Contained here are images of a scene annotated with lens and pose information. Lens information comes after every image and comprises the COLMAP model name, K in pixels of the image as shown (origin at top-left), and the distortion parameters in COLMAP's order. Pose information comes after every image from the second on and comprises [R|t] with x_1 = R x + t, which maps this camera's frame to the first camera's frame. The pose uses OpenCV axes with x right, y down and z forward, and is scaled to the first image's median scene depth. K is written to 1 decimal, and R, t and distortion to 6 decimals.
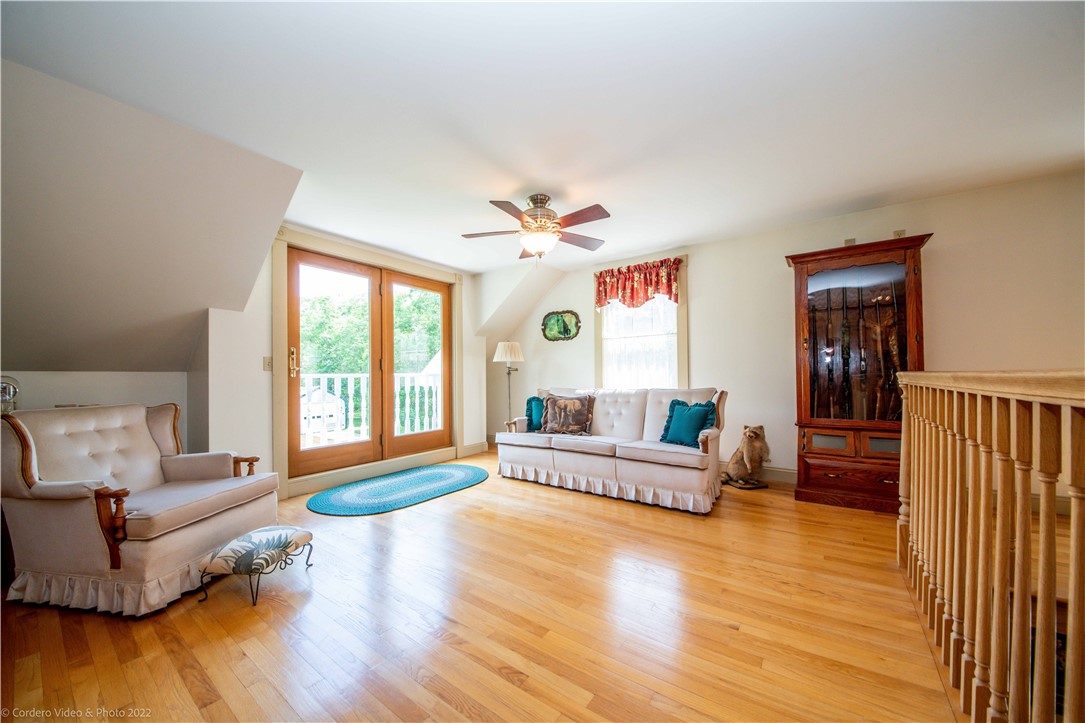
lens RADIAL K [[387.3, 0, 544.7], [0, 387.3, 372.8], [0, 0, 1]] dist [-0.004104, -0.006439]
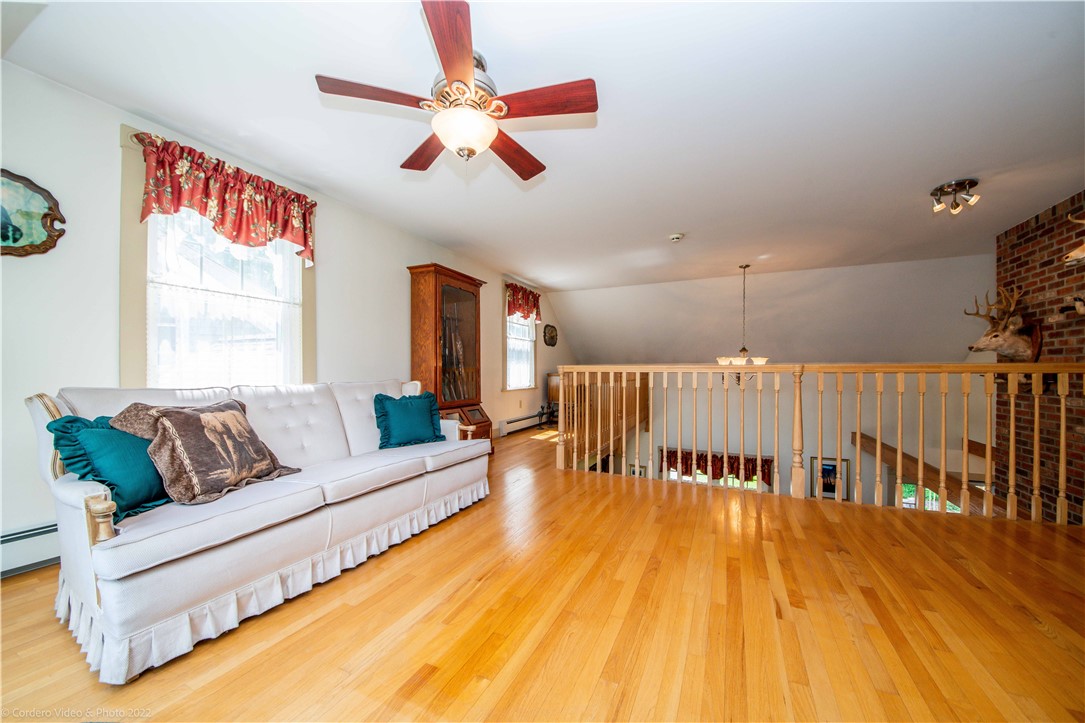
lens RADIAL K [[387.3, 0, 542.0], [0, 387.3, 369.1], [0, 0, 1]] dist [-0.004104, -0.006439]
pose [[-0.179355, 0.011802, 0.983714, -0.410995], [-0.011353, 0.999837, -0.014065, 0.020819], [-0.983719, -0.013691, -0.179192, 0.658853]]
